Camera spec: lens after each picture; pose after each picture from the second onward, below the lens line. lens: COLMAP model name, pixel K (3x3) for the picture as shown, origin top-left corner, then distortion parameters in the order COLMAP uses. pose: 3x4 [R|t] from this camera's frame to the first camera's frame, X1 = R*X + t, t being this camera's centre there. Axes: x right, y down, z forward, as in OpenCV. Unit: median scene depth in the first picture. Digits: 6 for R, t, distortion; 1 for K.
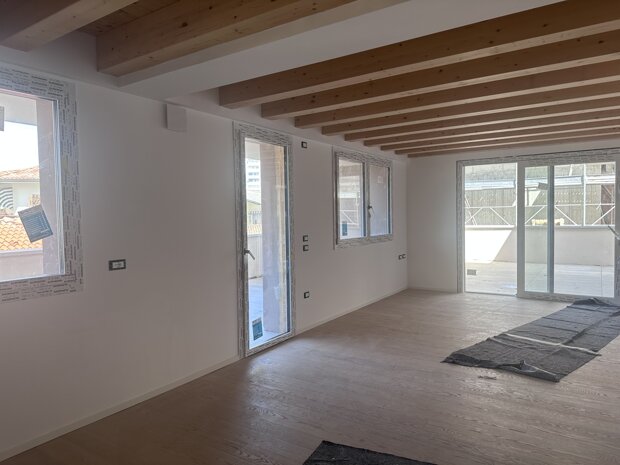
lens RADIAL K [[437.6, 0, 310.6], [0, 437.6, 228.9], [0, 0, 1]] dist [0.043097, -0.002425]
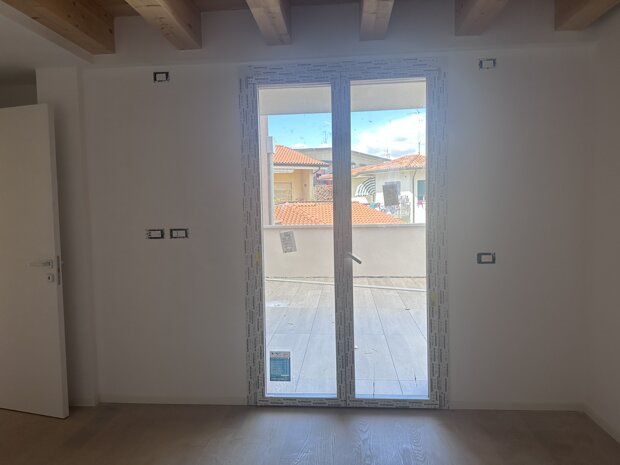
lens RADIAL K [[474.3, 0, 310.0], [0, 474.3, 232.5], [0, 0, 1]] dist [0.066938, -0.000643]
pose [[0.481789, 0.052297, -0.874725, 0.409474], [-0.019057, 0.998607, 0.049208, -0.013008], [0.876080, -0.007038, 0.482115, 0.529808]]
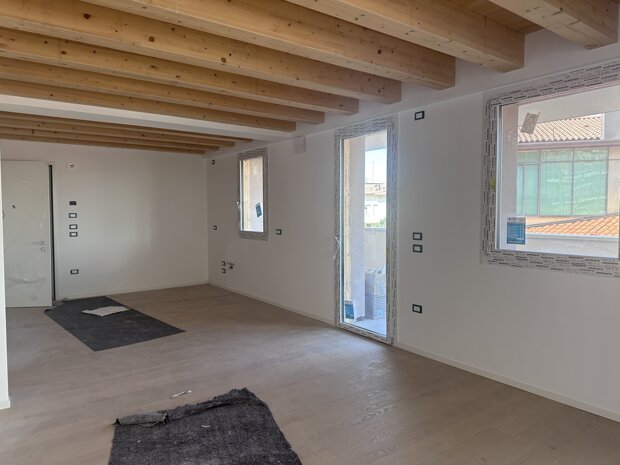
lens RADIAL K [[429.5, 0, 309.0], [0, 429.5, 236.0], [0, 0, 1]] dist [-0.001805, -0.003648]
pose [[-0.356544, 0.070126, -0.931643, 0.786196], [-0.025823, 0.996058, 0.084857, -0.039195], [0.933922, 0.054313, -0.353328, 1.107635]]
